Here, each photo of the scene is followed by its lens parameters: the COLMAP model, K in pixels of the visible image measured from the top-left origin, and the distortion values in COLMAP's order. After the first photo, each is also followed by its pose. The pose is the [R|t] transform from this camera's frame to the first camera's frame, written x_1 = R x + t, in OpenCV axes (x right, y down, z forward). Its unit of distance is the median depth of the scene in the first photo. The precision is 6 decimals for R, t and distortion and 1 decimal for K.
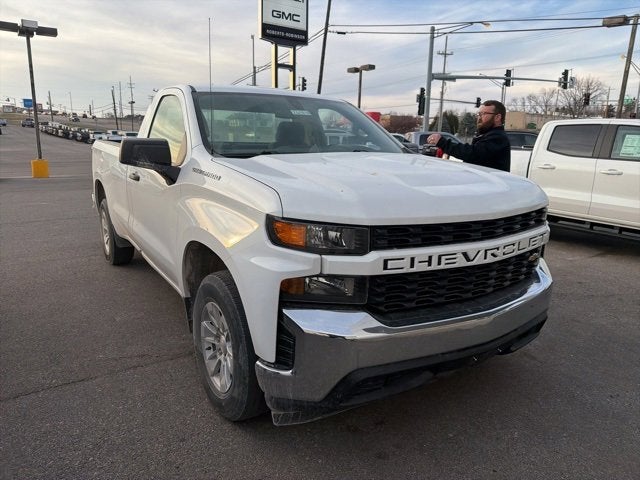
lens RADIAL K [[442.3, 0, 321.5], [0, 442.3, 229.6], [0, 0, 1]] dist [0.045790, -0.052997]
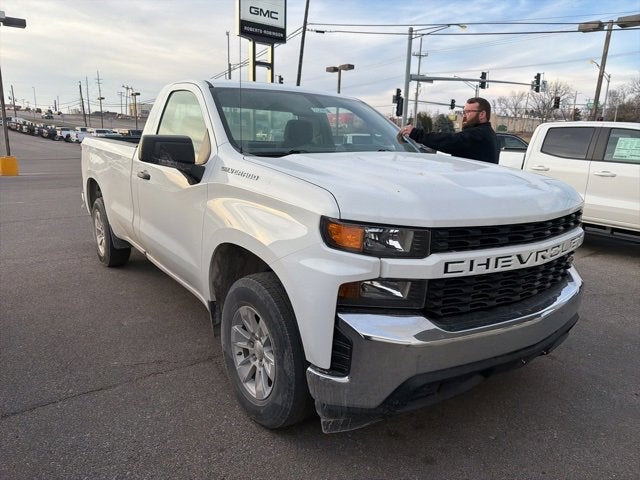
lens RADIAL K [[442.1, 0, 319.7], [0, 442.1, 235.0], [0, 0, 1]] dist [0.051126, -0.063489]
pose [[0.998470, -0.000423, 0.055302, -0.112772], [-0.000265, 0.999923, 0.012442, -0.002750], [-0.055303, -0.012437, 0.998392, 0.025081]]
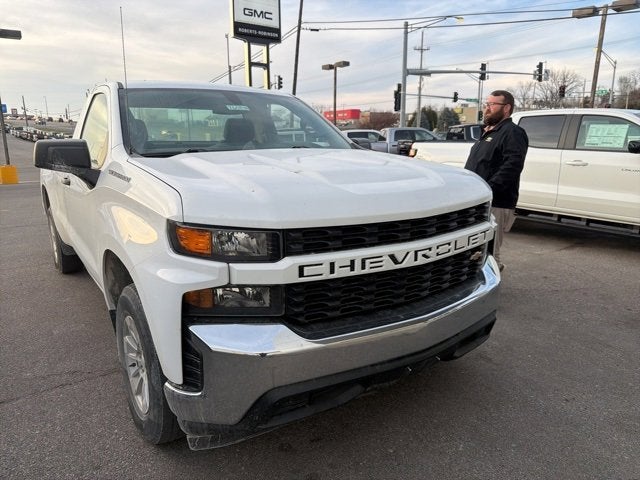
lens RADIAL K [[443.3, 0, 313.3], [0, 443.3, 229.4], [0, 0, 1]] dist [0.052663, -0.067690]
pose [[0.999397, -0.028806, 0.019363, 0.093727], [0.028761, 0.999583, 0.002611, -0.005095], [-0.019430, -0.002053, 0.999809, 0.055574]]
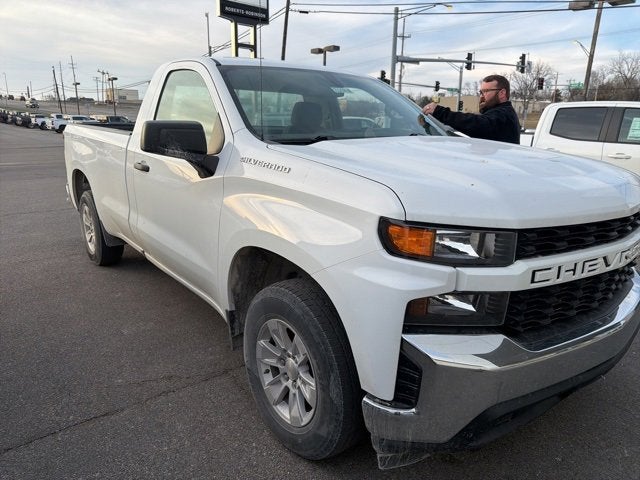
lens RADIAL K [[442.1, 0, 319.7], [0, 442.1, 235.0], [0, 0, 1]] dist [0.051126, -0.063489]
pose [[0.995710, -0.023782, 0.089420, -0.189311], [0.019671, 0.998721, 0.046575, -0.025397], [-0.090413, -0.044616, 0.994904, 0.137305]]
